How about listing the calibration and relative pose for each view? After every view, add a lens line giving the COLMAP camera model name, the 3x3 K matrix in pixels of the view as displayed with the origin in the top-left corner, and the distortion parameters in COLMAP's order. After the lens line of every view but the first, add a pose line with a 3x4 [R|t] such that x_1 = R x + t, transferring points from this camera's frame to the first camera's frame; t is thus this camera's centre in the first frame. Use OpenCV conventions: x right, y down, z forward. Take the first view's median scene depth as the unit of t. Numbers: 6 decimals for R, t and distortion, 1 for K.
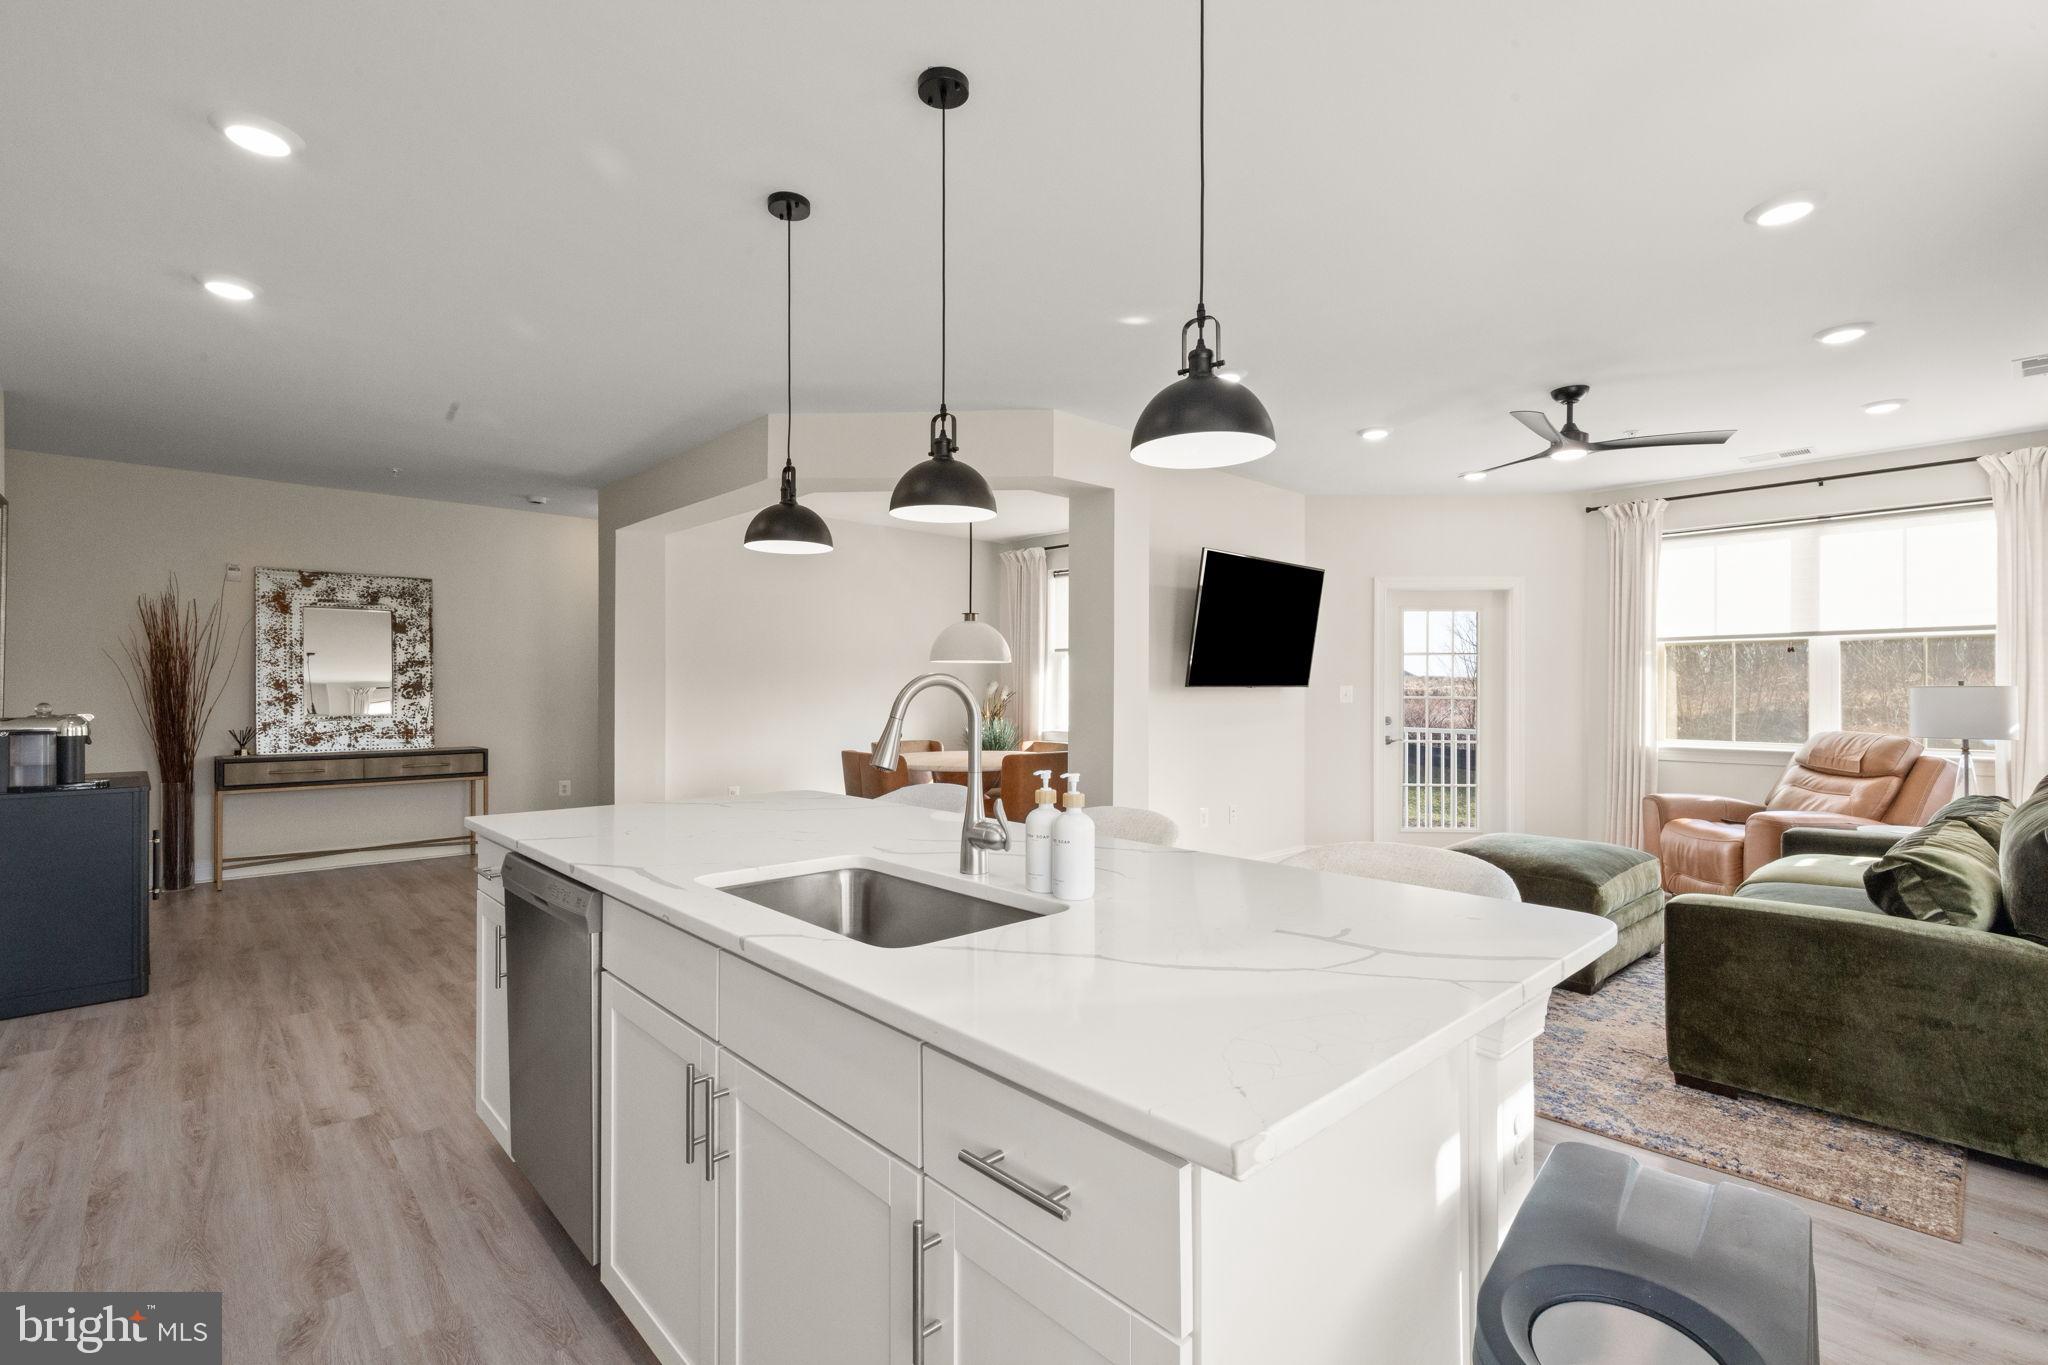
lens RADIAL K [[920.5, 0, 1015.8], [0, 920.5, 685.2], [0, 0, 1]] dist [0.014723, -0.000073]
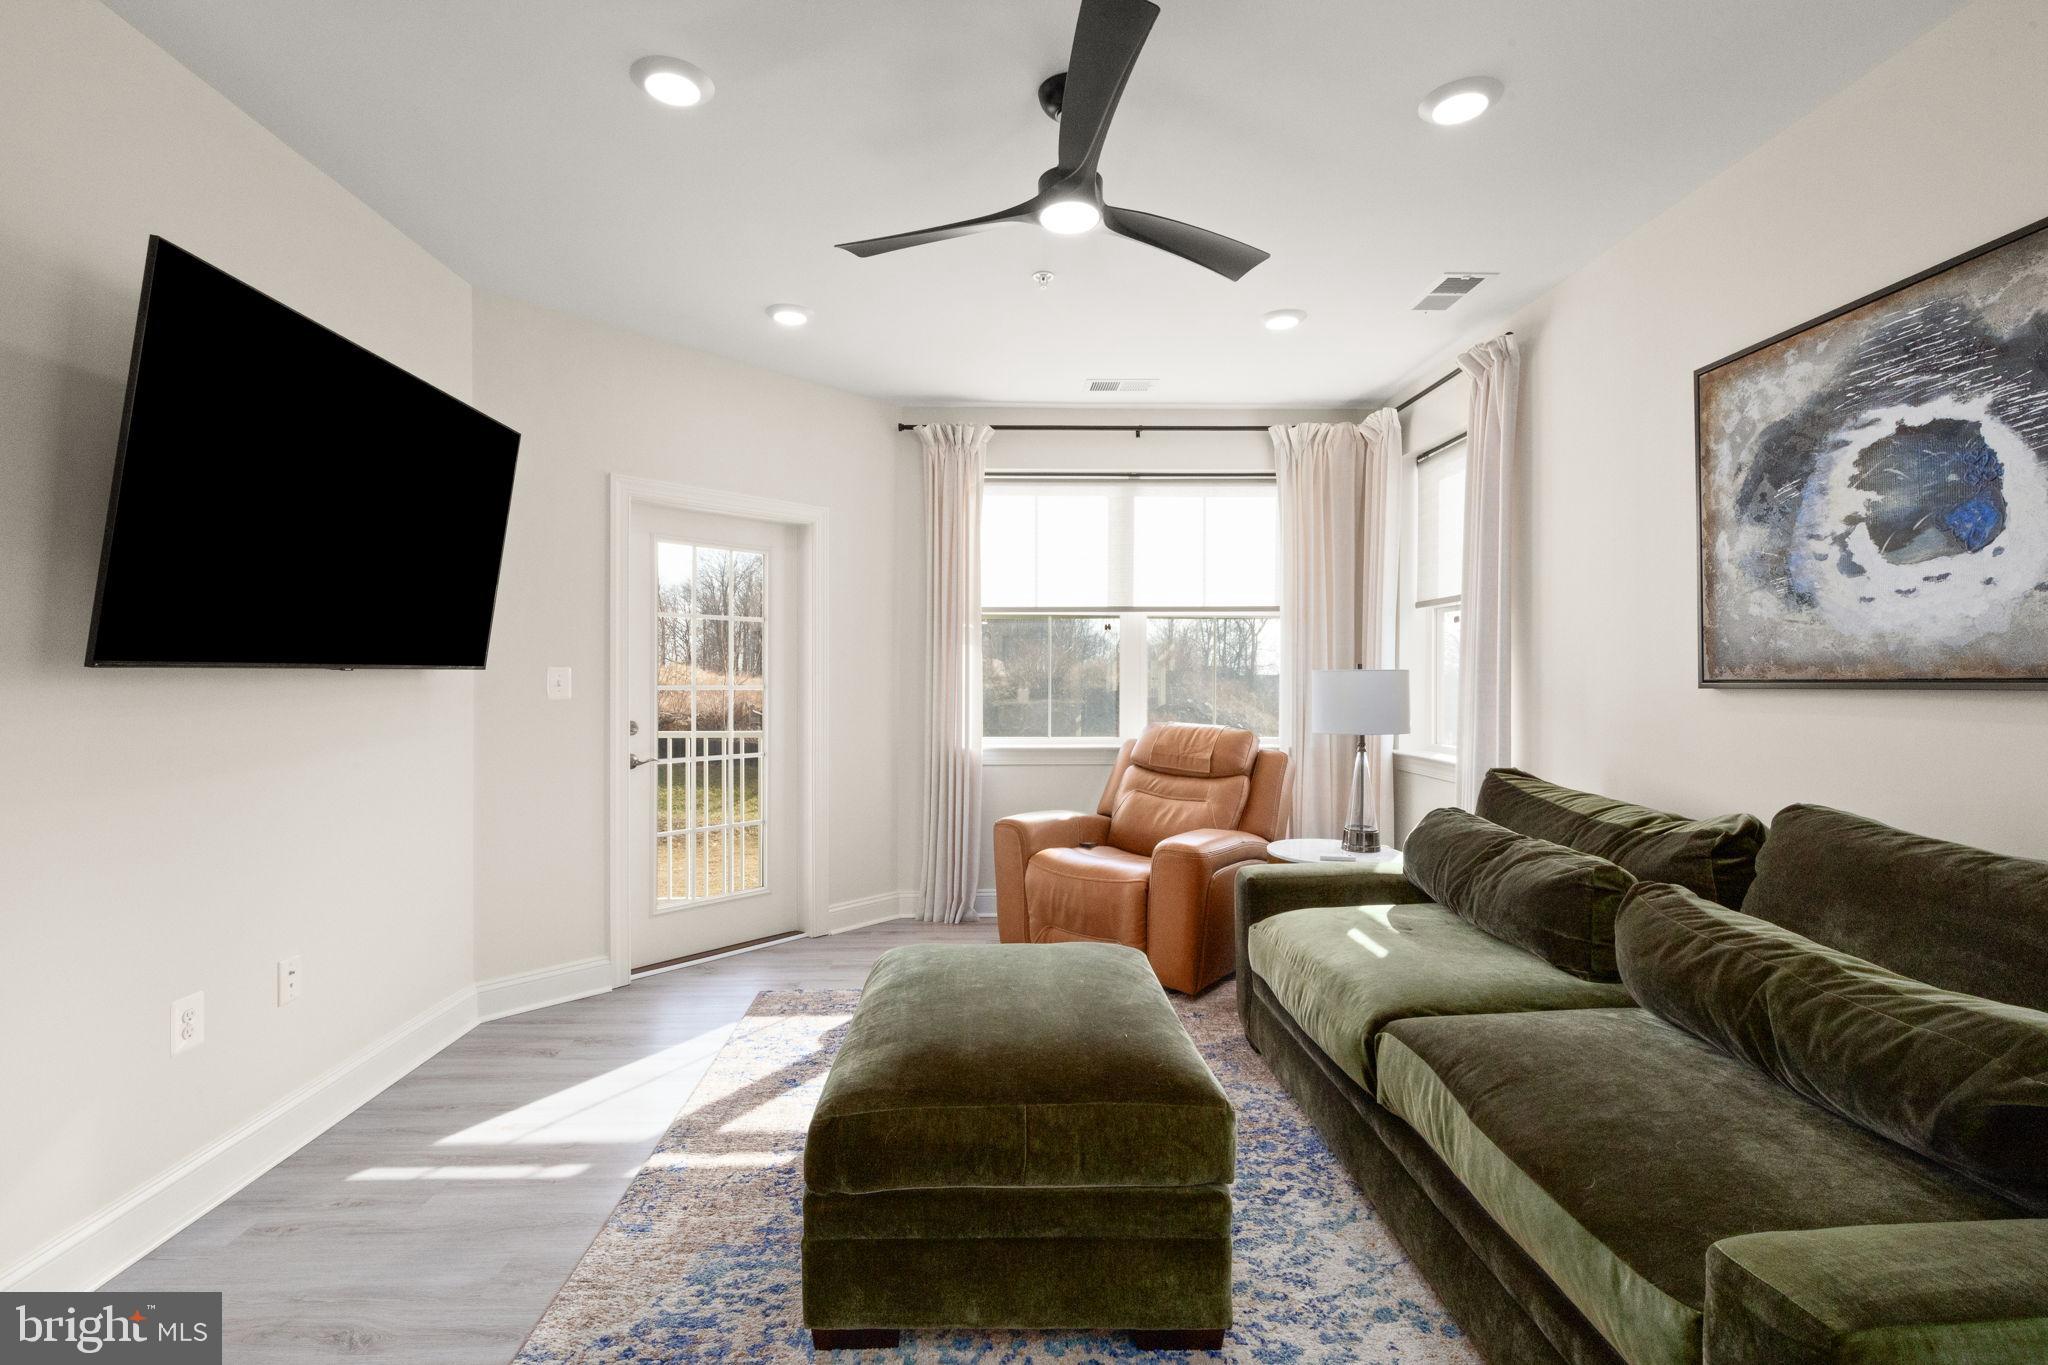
lens RADIAL K [[920.5, 0, 1015.8], [0, 920.5, 685.2], [0, 0, 1]] dist [0.014723, -0.000073]
pose [[0.647551, -0.009649, 0.761961, 0.141361], [-0.003443, 0.999873, 0.015588, 0.001994], [-0.762014, -0.012718, 0.647435, 0.528440]]
